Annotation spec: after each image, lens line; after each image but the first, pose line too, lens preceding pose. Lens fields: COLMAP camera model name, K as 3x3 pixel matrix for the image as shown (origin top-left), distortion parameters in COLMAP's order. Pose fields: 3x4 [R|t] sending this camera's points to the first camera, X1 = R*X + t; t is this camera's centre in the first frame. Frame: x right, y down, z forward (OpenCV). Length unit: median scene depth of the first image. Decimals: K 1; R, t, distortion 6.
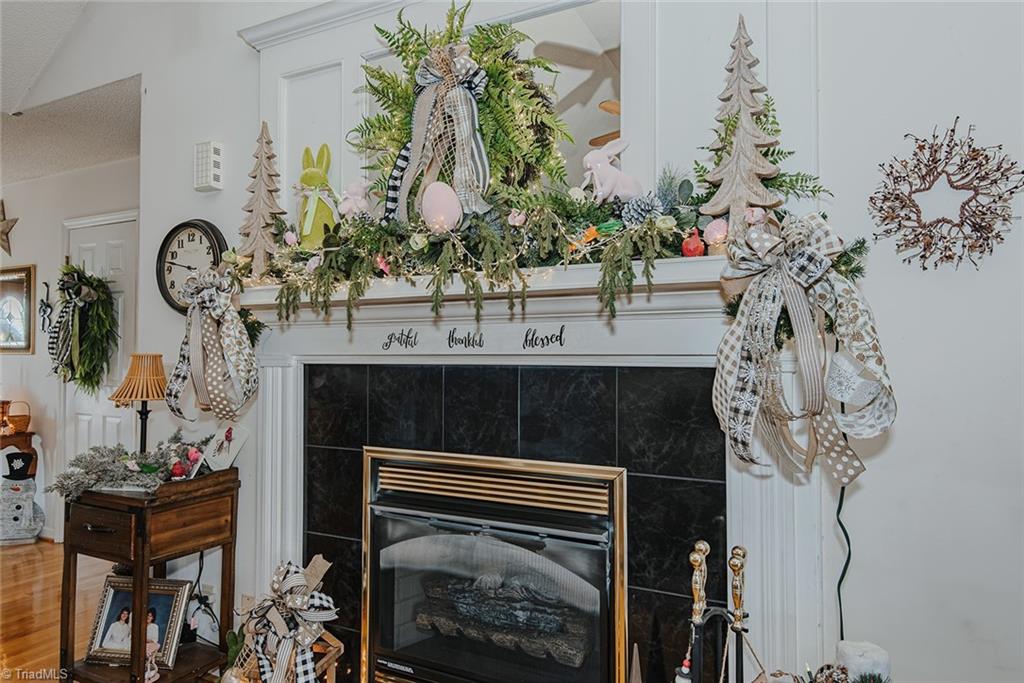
lens RADIAL K [[632.4, 0, 512.2], [0, 632.4, 339.9], [0, 0, 1]] dist [0.001532, 0.000115]
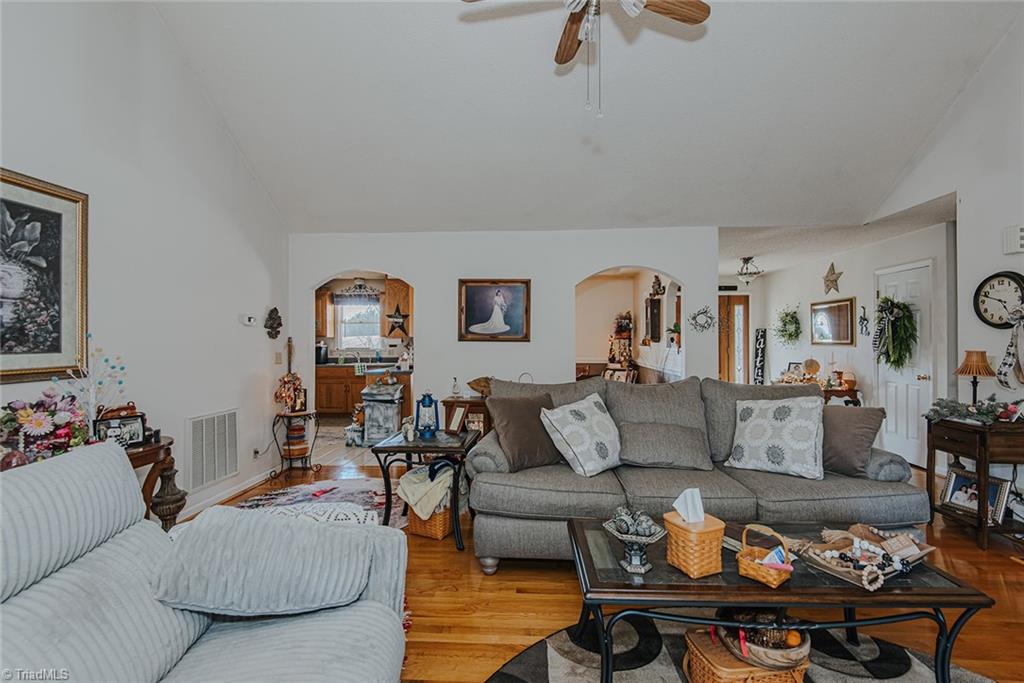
lens RADIAL K [[467.3, 0, 509.0], [0, 467.3, 337.4], [0, 0, 1]] dist [0.000958, -0.000683]
pose [[0.395666, -0.007780, -0.918362, 0.082657], [0.020697, 0.999786, 0.000447, -0.028174], [0.918161, -0.019185, 0.395742, -0.481192]]
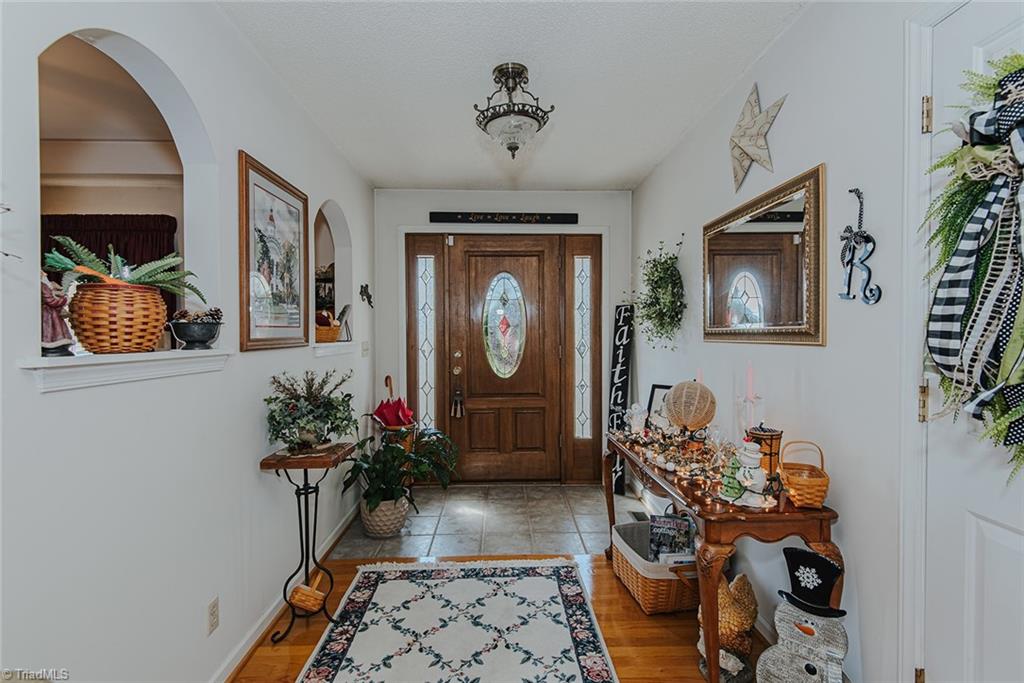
lens RADIAL K [[467.3, 0, 516.7], [0, 467.3, 338.9], [0, 0, 1]] dist [0.000958, -0.000683]
pose [[0.477345, 0.006277, -0.878694, -0.618928], [0.022148, 0.999571, 0.019172, 0.005784], [0.878437, -0.028614, 0.477001, 0.691005]]
